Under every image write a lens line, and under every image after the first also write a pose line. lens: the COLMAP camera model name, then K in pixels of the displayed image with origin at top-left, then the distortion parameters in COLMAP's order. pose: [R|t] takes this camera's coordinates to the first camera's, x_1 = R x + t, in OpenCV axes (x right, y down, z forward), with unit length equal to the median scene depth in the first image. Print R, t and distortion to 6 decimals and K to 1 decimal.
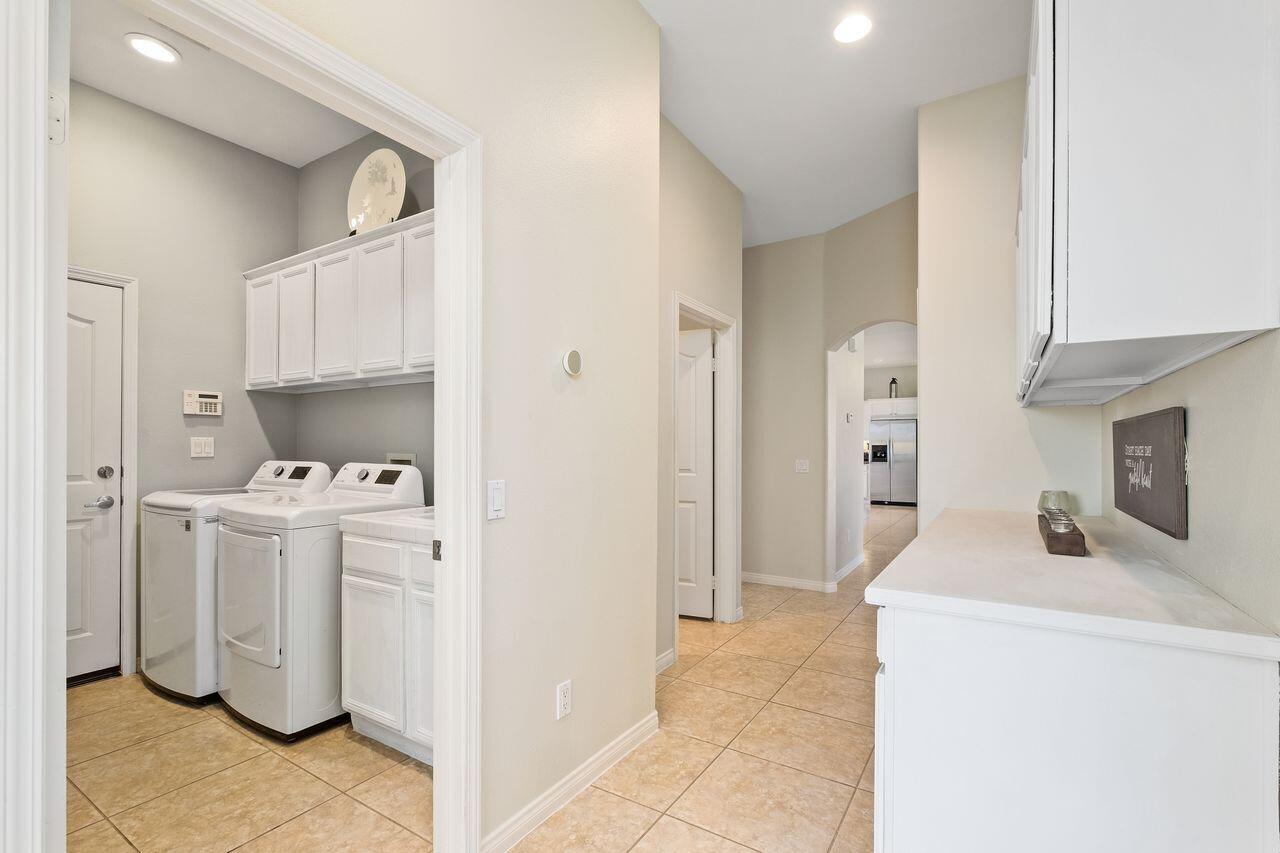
lens RADIAL K [[582.1, 0, 645.0], [0, 582.1, 447.7], [0, 0, 1]] dist [-0.002354, -0.001338]
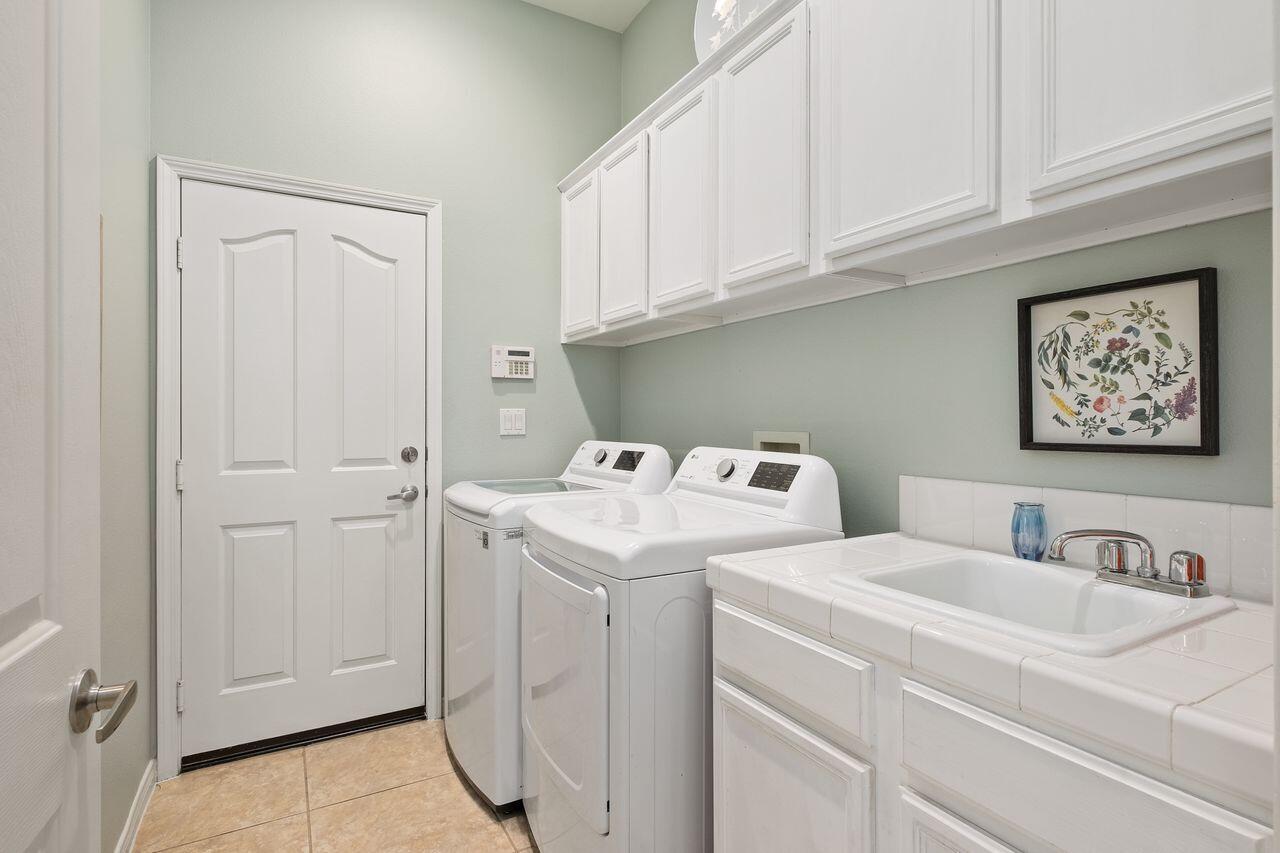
lens RADIAL K [[632.9, 0, 638.9], [0, 632.9, 422.5], [0, 0, 1]] dist [-0.000907, -0.000120]
pose [[0.880624, -0.001546, -0.473812, -0.257295], [0.002777, 0.999994, 0.001898, -0.001106], [0.473807, -0.002987, 0.880624, 0.397146]]
